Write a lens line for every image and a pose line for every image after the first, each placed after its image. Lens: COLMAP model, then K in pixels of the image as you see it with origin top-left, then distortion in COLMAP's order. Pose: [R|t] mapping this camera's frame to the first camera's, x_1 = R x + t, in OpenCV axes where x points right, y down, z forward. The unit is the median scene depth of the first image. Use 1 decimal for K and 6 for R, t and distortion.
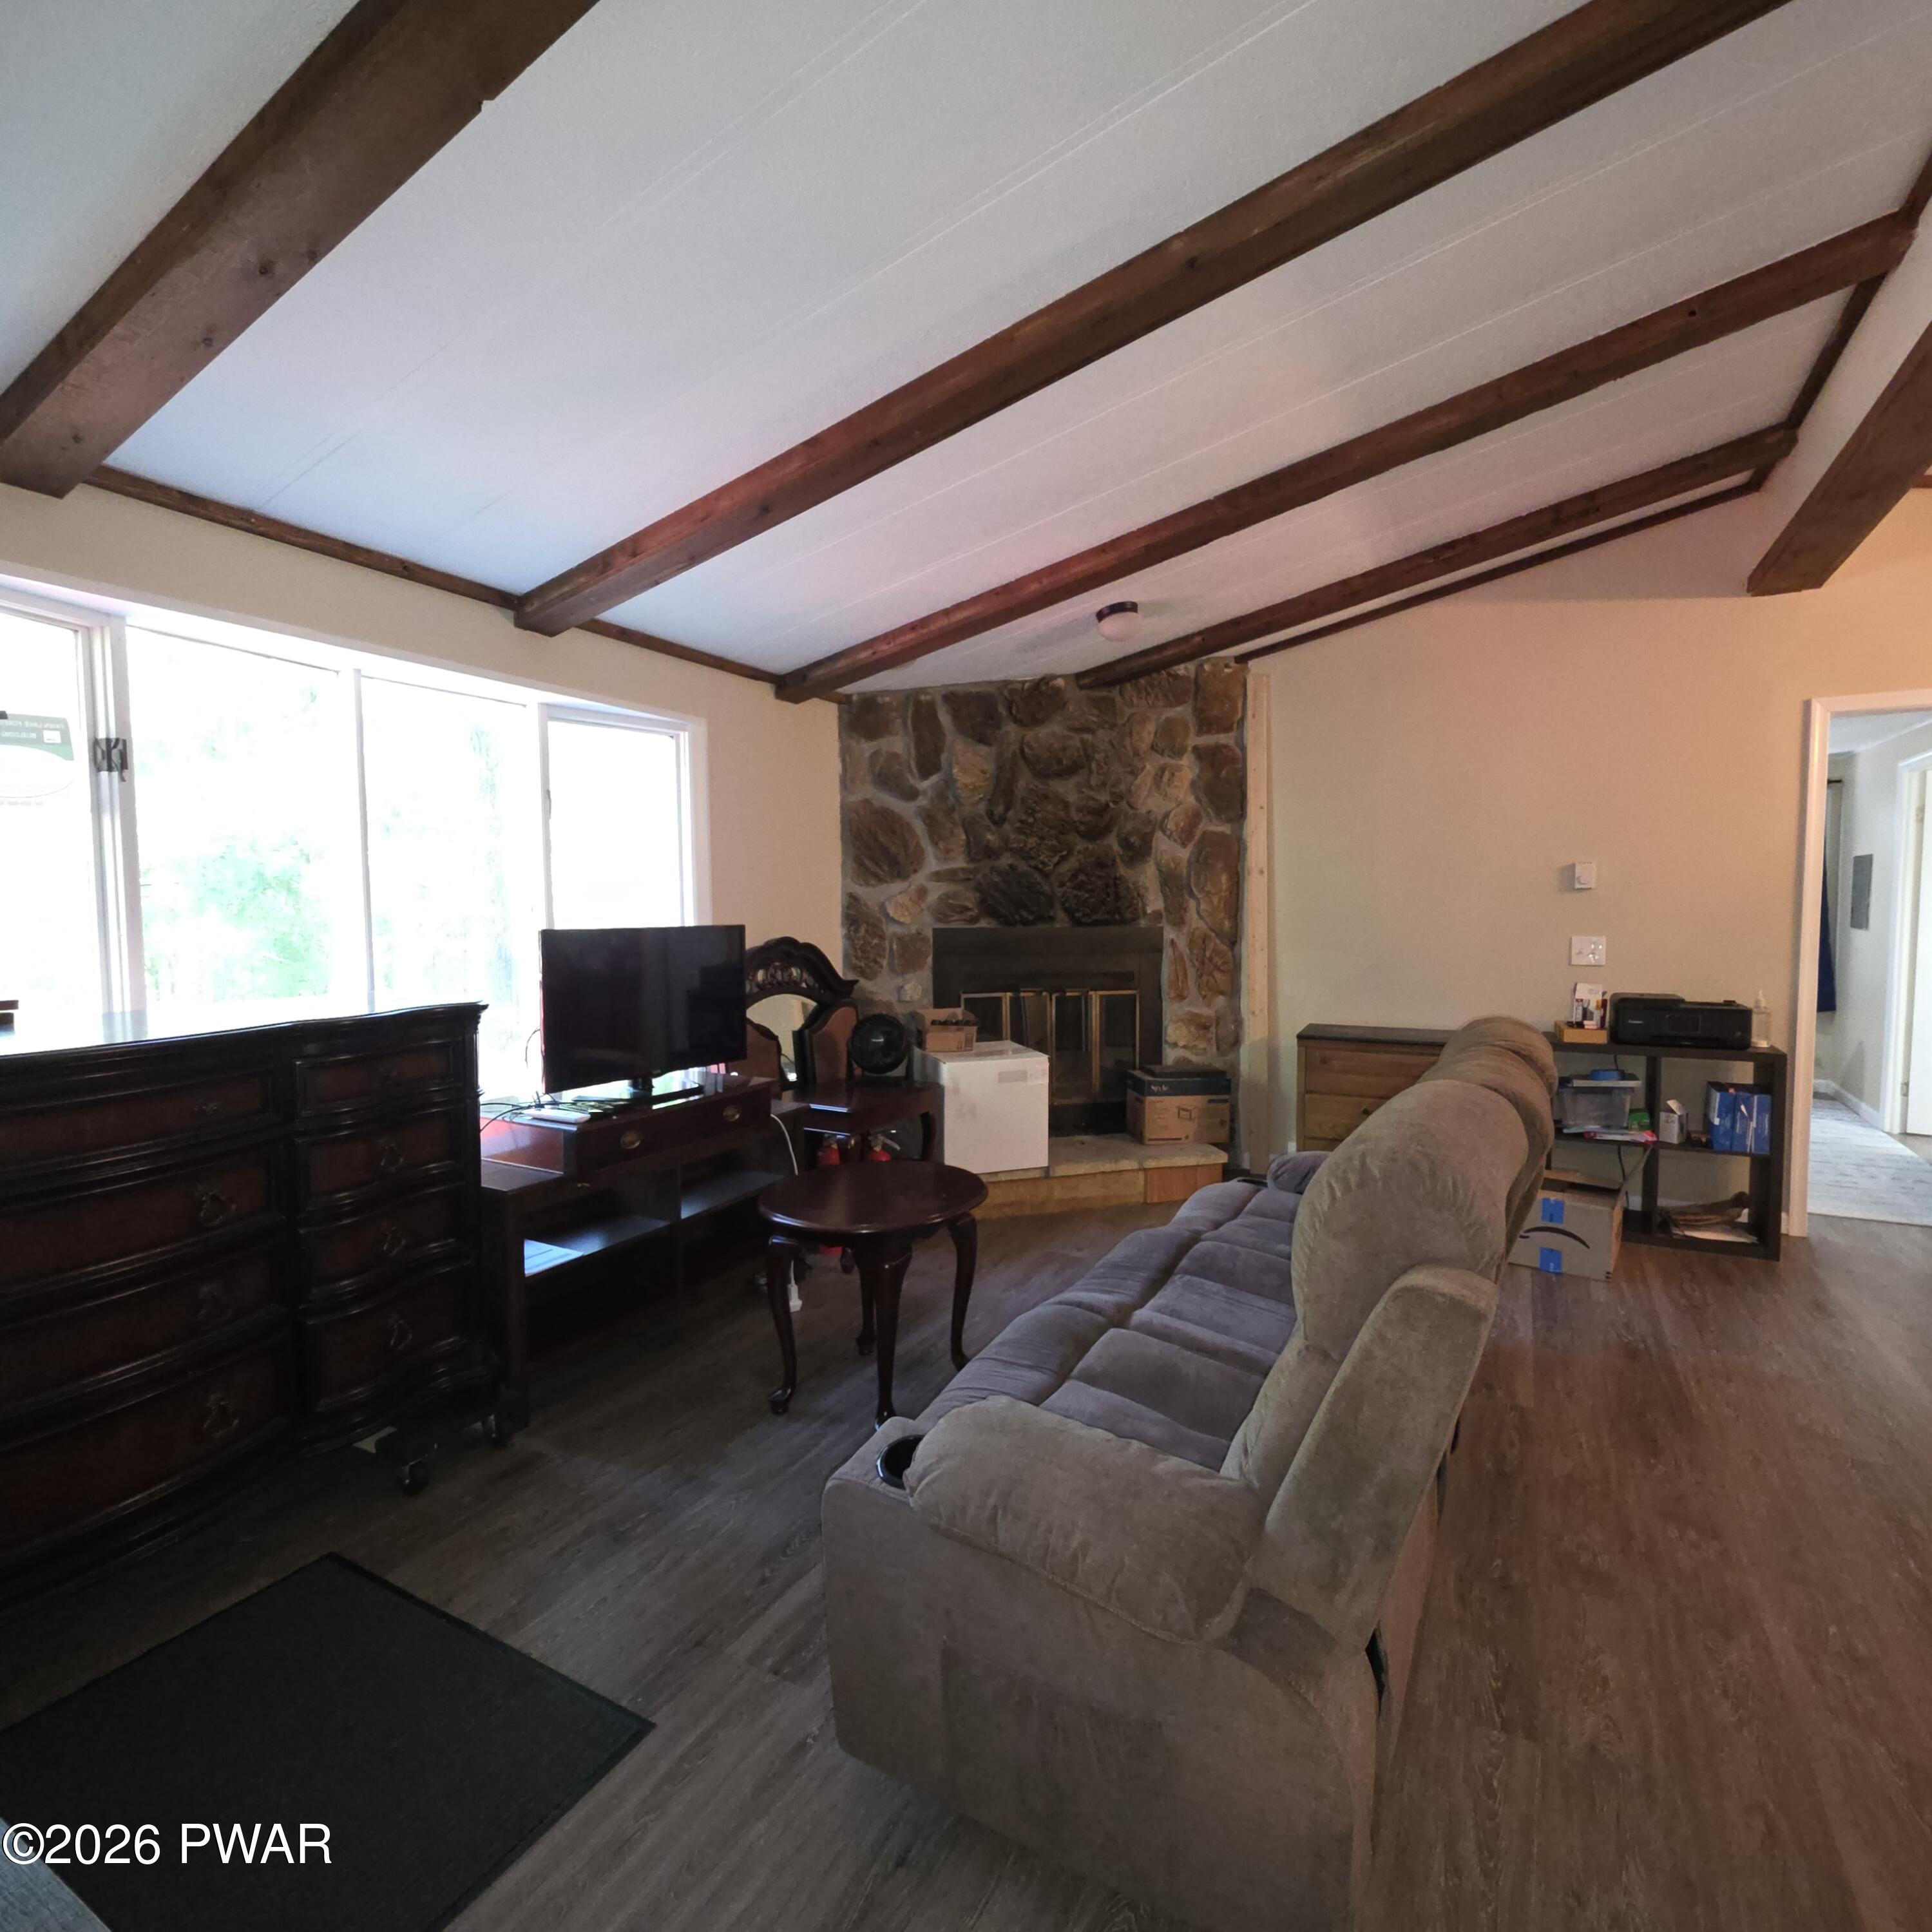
lens RADIAL K [[1021.6, 0, 910.8], [0, 1021.6, 966.9], [0, 0, 1]] dist [0.026235, -0.000100]
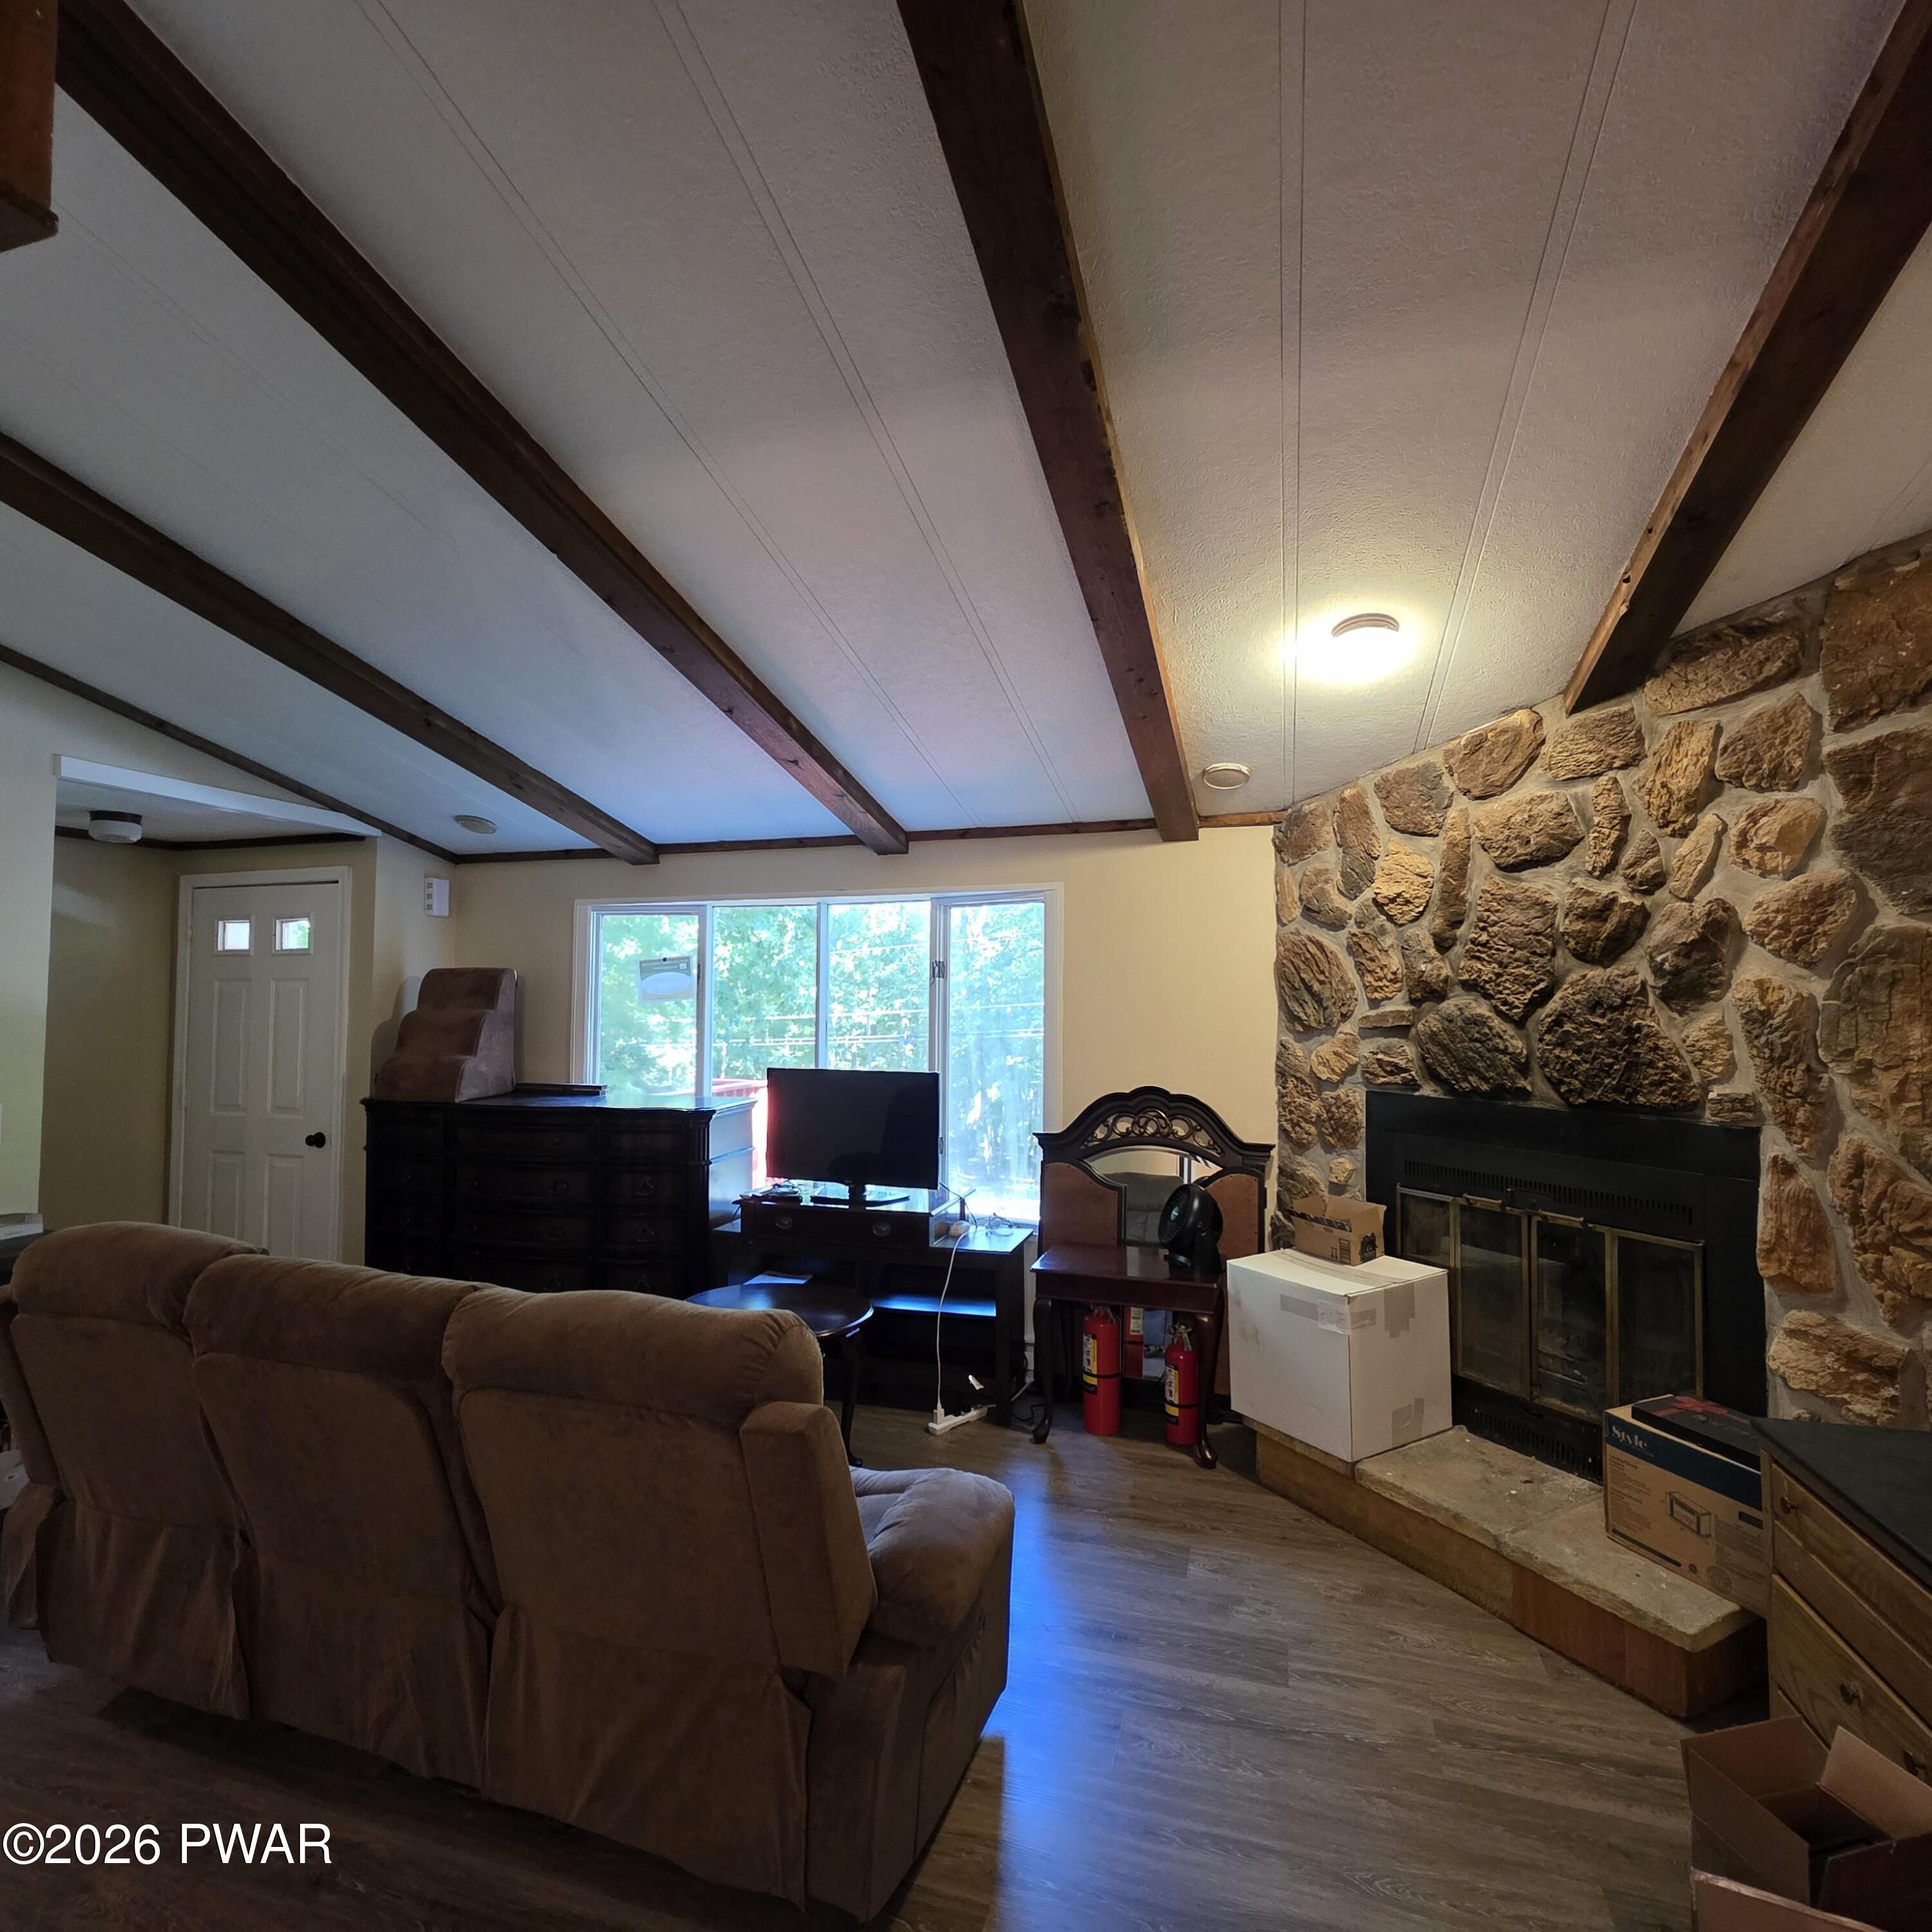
lens RADIAL K [[1021.6, 0, 910.8], [0, 1021.6, 966.9], [0, 0, 1]] dist [0.026235, -0.000100]
pose [[0.218007, -0.044765, -0.974920, 0.679241], [-0.066170, 0.995971, -0.060528, -0.061544], [0.973701, 0.077706, 0.214167, 0.507466]]
